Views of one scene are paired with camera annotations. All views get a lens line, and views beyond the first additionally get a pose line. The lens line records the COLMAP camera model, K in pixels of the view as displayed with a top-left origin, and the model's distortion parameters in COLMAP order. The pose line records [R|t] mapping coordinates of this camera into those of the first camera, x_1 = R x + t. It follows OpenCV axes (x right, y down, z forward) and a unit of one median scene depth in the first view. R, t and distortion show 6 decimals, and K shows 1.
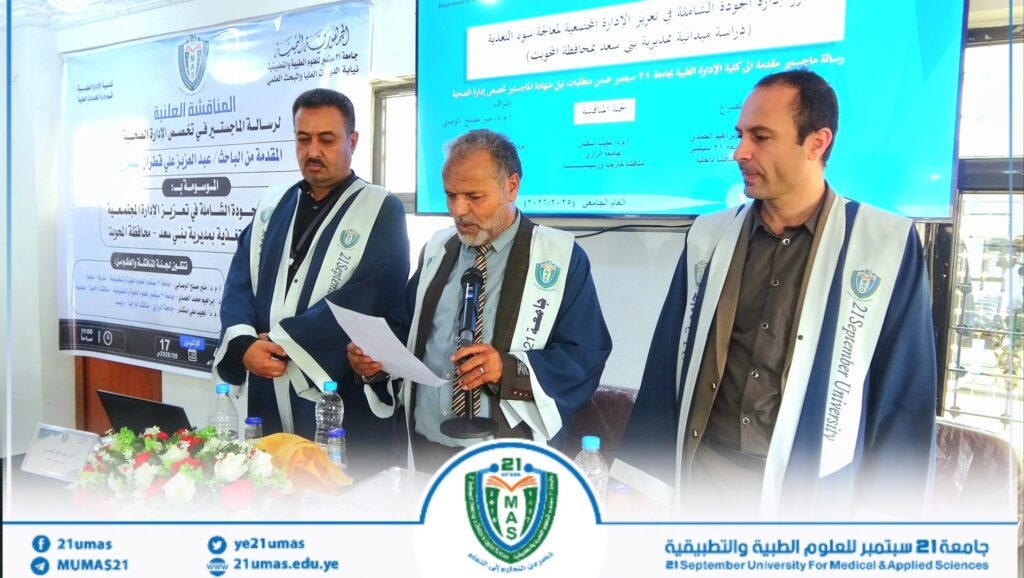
lens RADIAL K [[715.1, 0, 517.7], [0, 715.1, 294.1], [0, 0, 1]] dist [-0.025372, 0.003281]
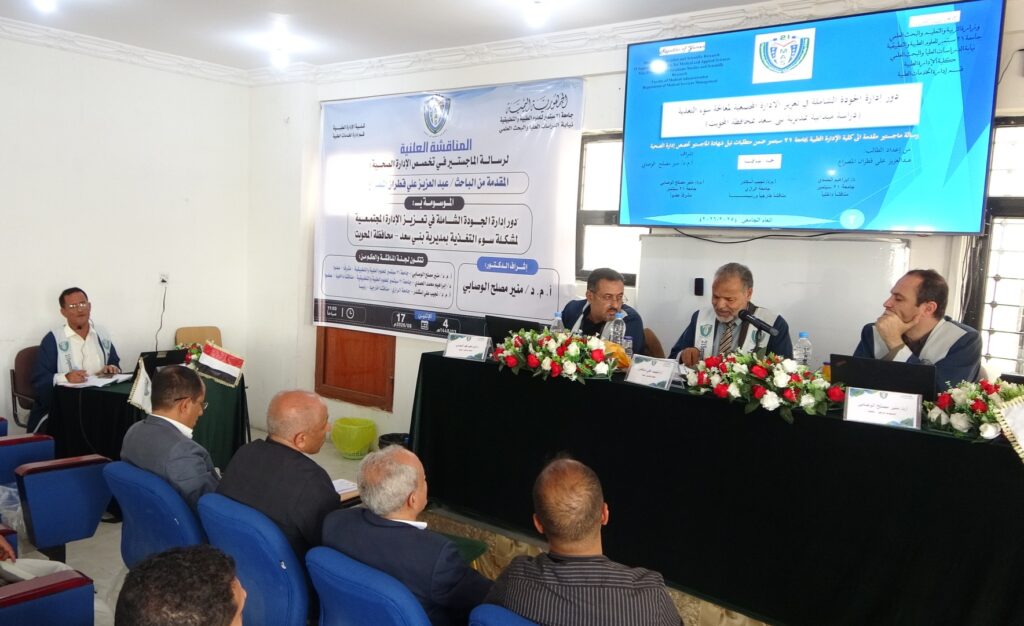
lens RADIAL K [[813.8, 0, 454.2], [0, 813.8, 315.8], [0, 0, 1]] dist [-0.020298, 0.003058]
pose [[0.988748, 0.040128, -0.144107, -0.195575], [-0.042368, 0.999024, -0.012505, 0.095255], [0.143465, 0.018469, 0.989483, -0.612194]]
